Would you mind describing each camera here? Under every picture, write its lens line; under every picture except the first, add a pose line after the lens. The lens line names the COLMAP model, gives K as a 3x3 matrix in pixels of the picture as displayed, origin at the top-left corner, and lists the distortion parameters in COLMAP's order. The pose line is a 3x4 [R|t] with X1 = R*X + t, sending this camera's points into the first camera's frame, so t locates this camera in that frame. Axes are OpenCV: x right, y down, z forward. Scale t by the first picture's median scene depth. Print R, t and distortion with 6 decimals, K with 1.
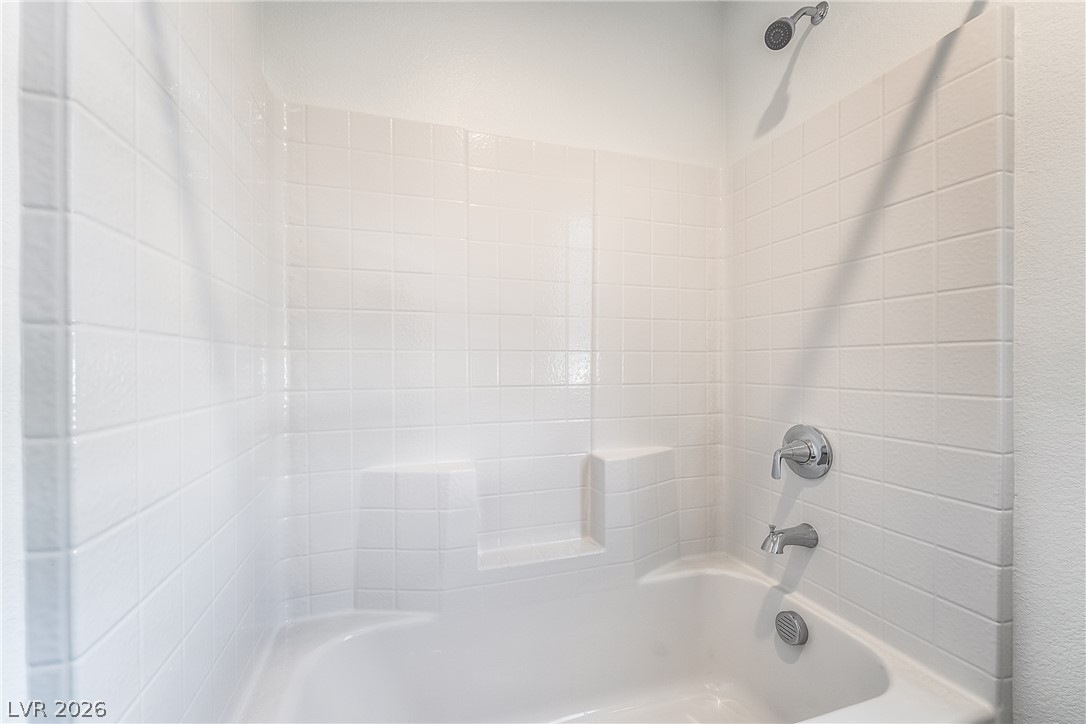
lens RADIAL K [[446.0, 0, 541.9], [0, 446.0, 366.8], [0, 0, 1]] dist [-0.001751, 0.000205]
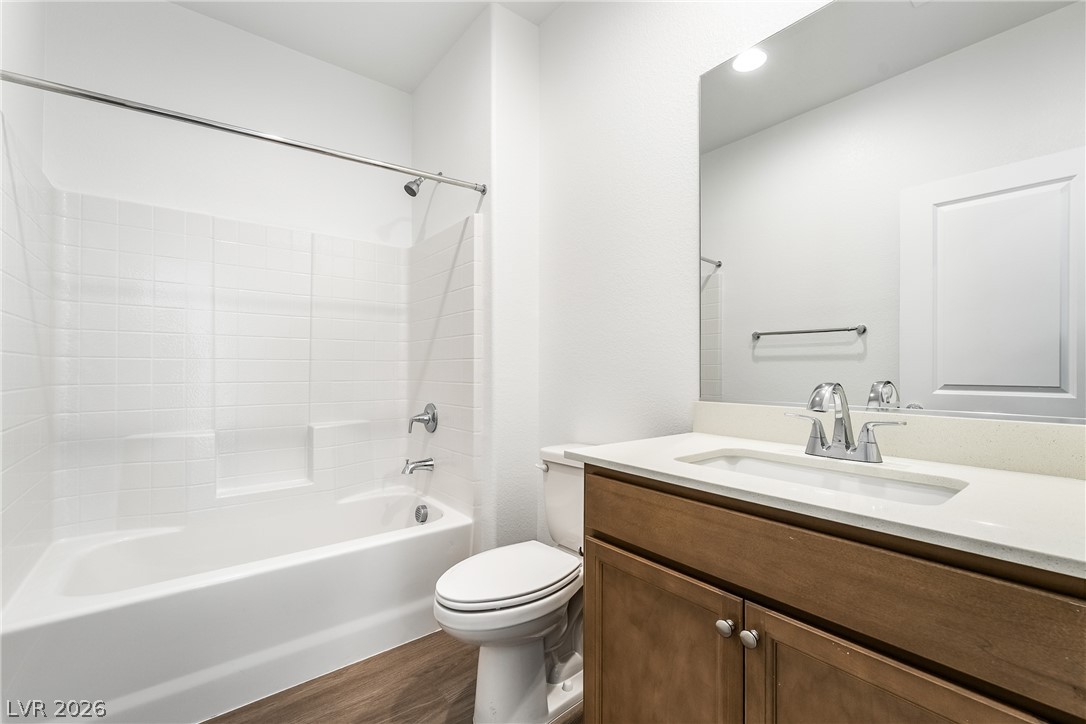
lens RADIAL K [[446.0, 0, 545.4], [0, 446.0, 368.5], [0, 0, 1]] dist [-0.001751, 0.000205]
pose [[0.934645, 0.010991, 0.355414, 0.371763], [-0.002902, 0.999725, -0.023286, 0.030251], [-0.355572, 0.020732, 0.934419, -0.872220]]
